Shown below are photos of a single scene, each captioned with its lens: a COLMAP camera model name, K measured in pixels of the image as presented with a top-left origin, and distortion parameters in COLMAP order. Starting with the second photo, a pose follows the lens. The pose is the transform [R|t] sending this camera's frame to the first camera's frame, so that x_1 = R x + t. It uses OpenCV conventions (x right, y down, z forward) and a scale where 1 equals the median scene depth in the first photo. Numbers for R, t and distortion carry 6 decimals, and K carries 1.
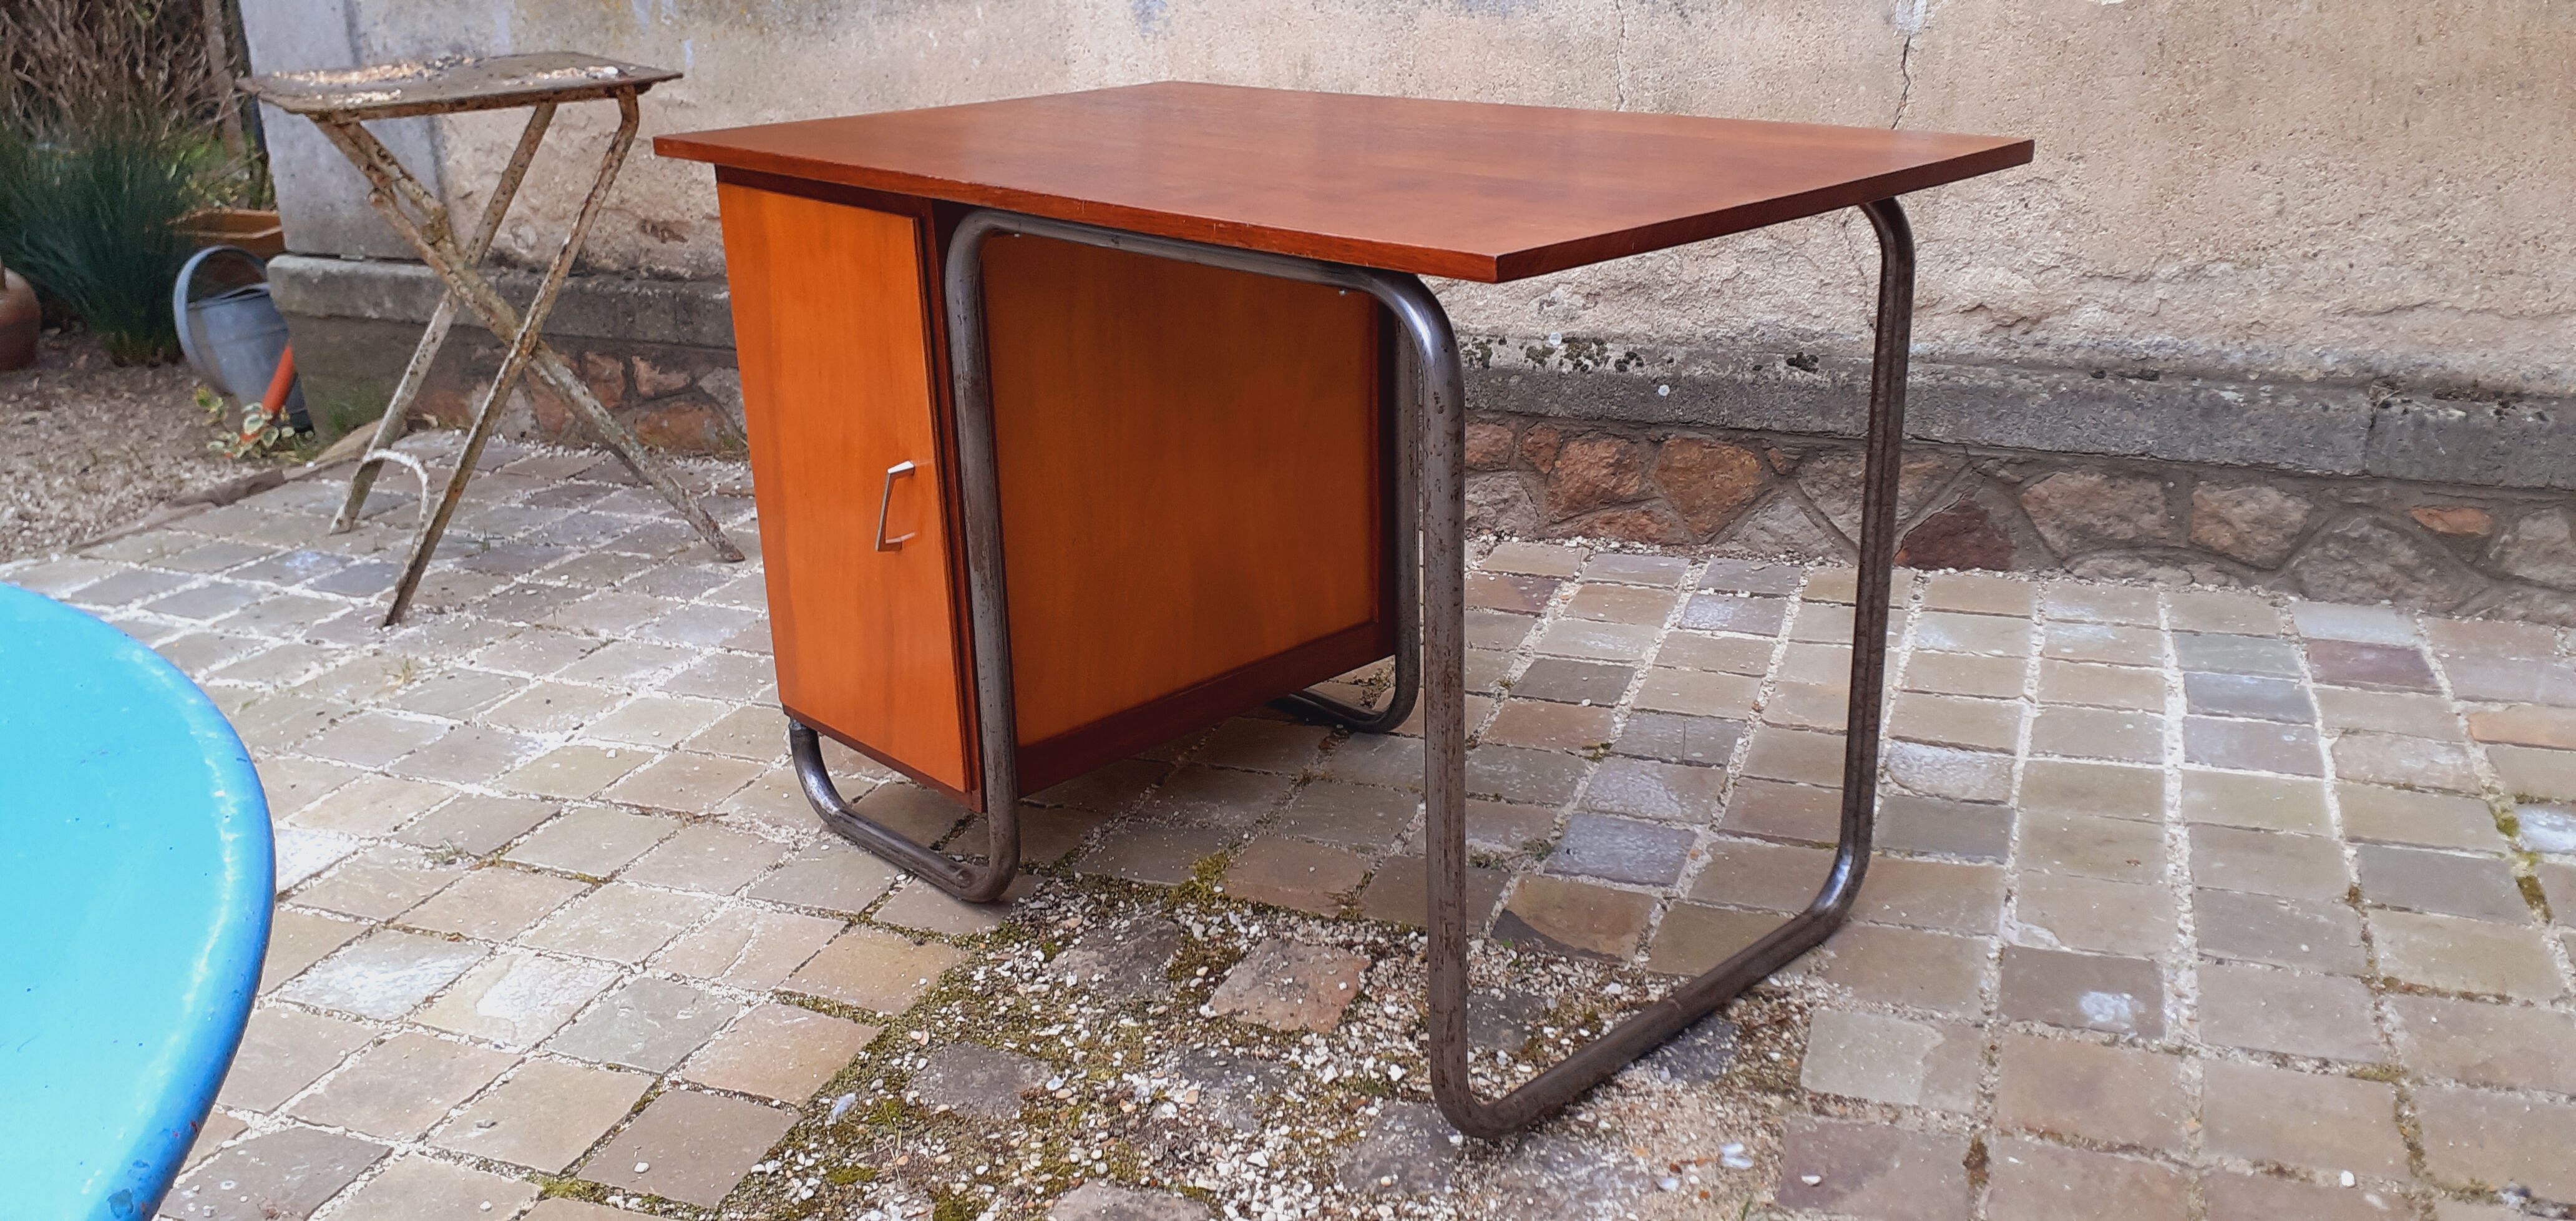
lens RADIAL K [[2015.7, 0, 1238.0], [0, 2015.7, 618.8], [0, 0, 1]] dist [0.277858, -0.733896]
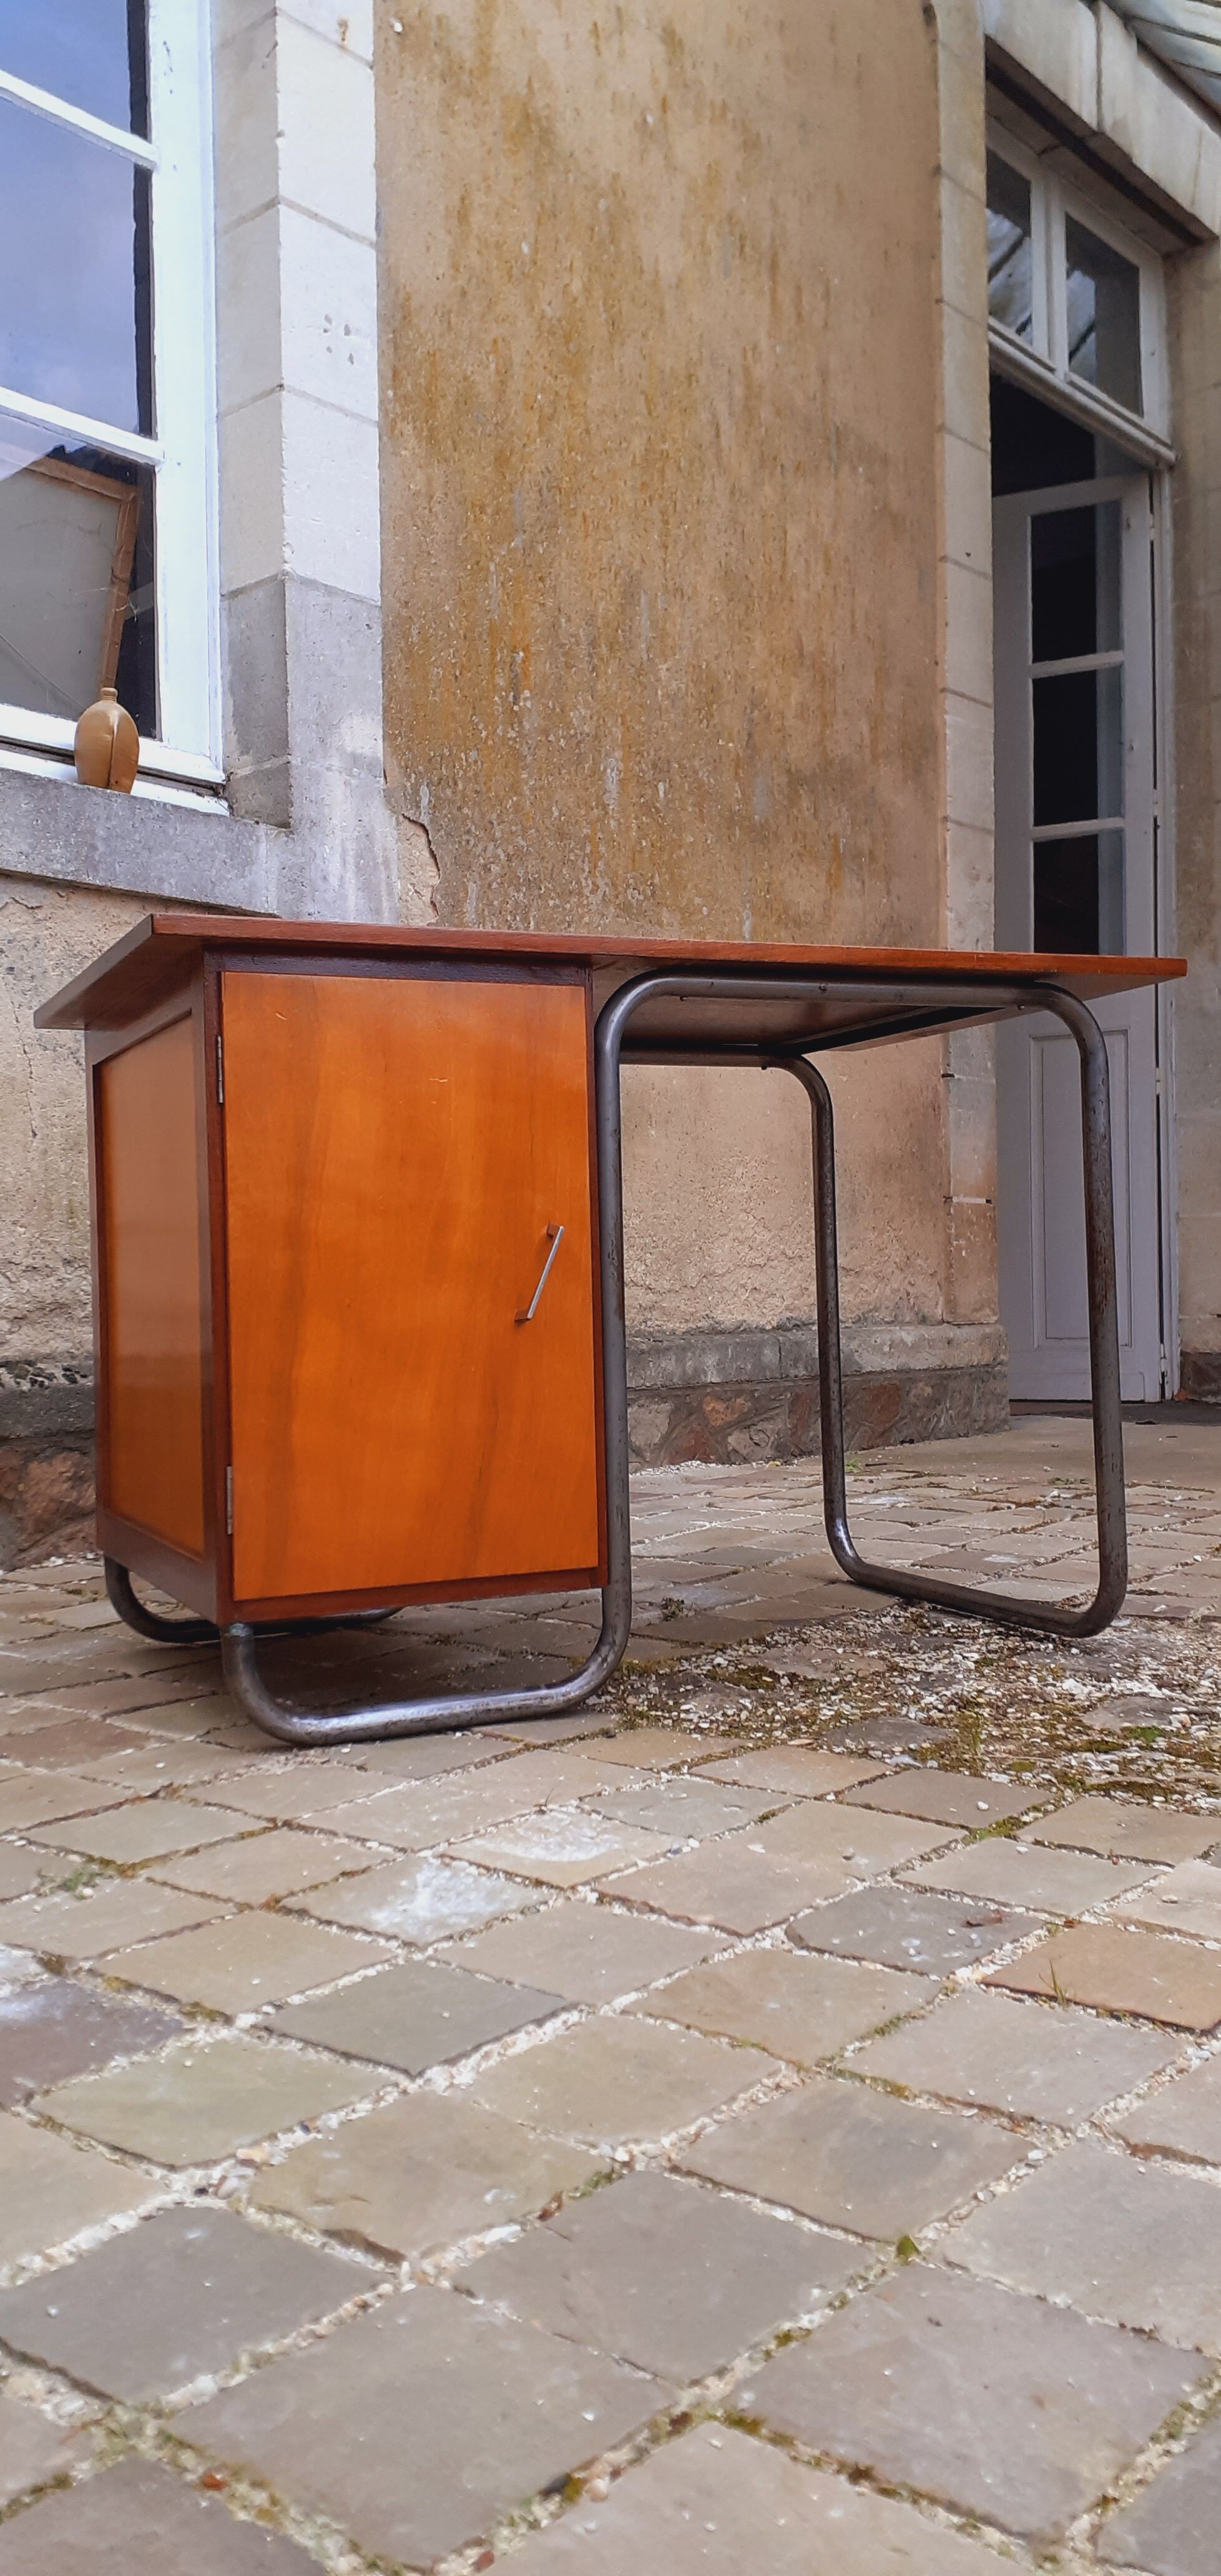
lens RADIAL K [[2045.6, 0, 610.5], [0, 2045.6, 1288.0], [0, 0, 1]] dist [0.066031, -0.083205]
pose [[0.337513, 0.015550, 0.941193, -0.759527], [0.327798, 0.935339, -0.133001, 0.065145], [-0.882402, 0.353410, 0.310592, 0.464826]]
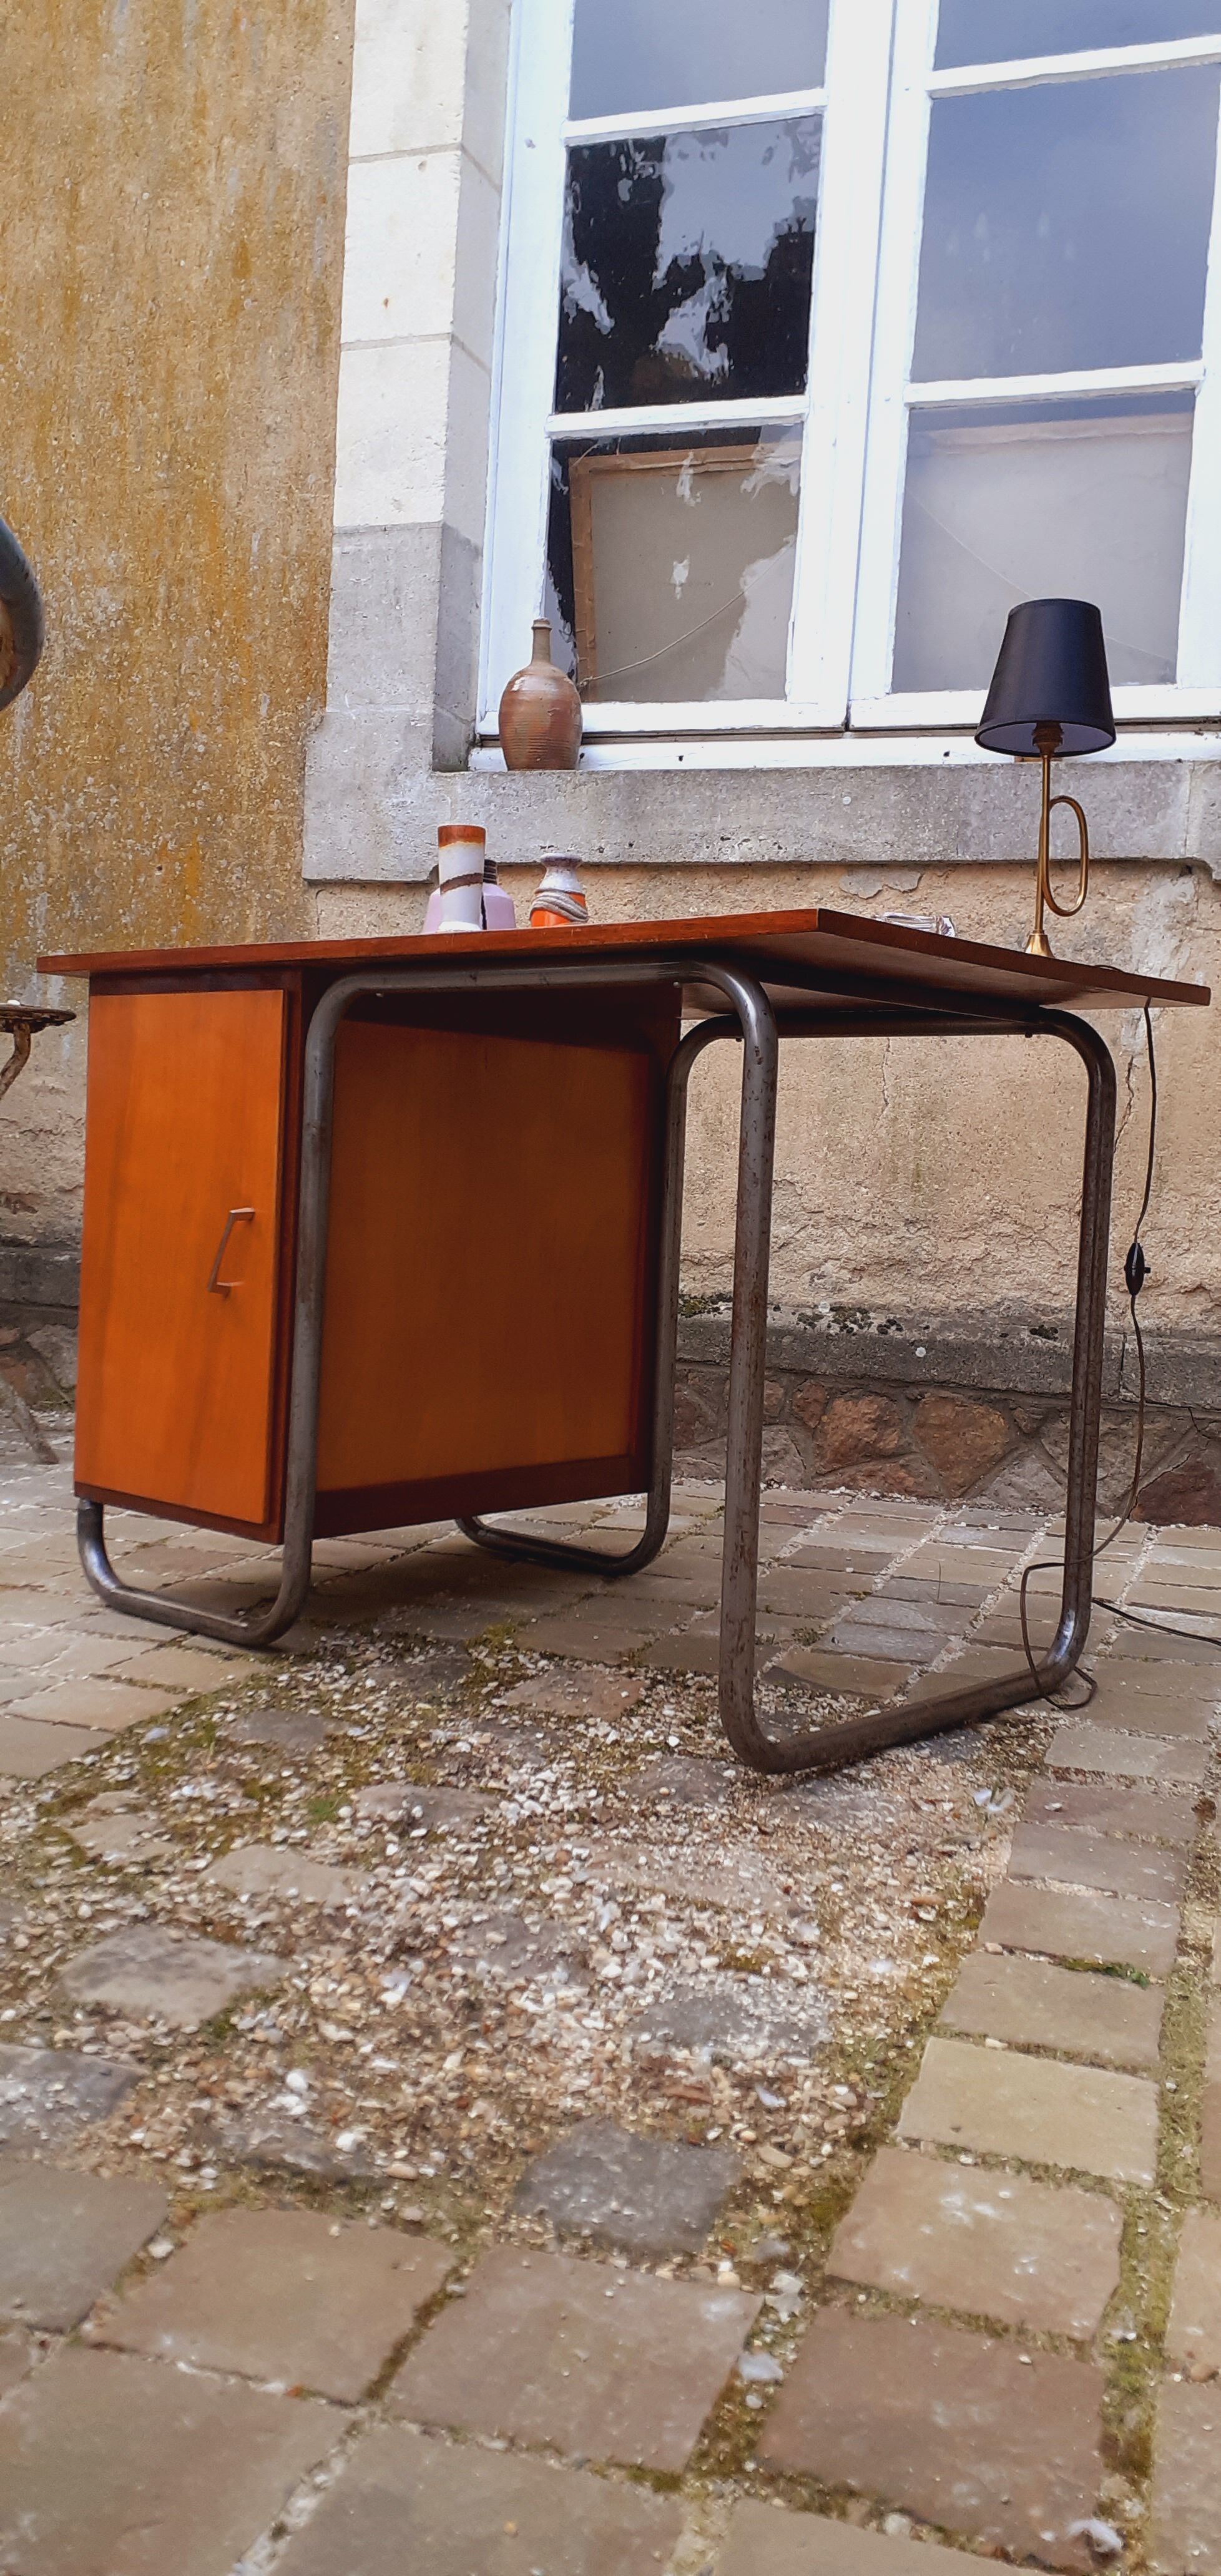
lens RADIAL K [[2015.7, 0, 566.3], [0, 2015.7, 1282.2], [0, 0, 1]] dist [0.277858, -0.733896]
pose [[0.996822, 0.075163, 0.026405, -0.016768], [-0.064455, 0.955698, -0.287205, 0.197309], [-0.046822, 0.284590, 0.957505, -0.063720]]
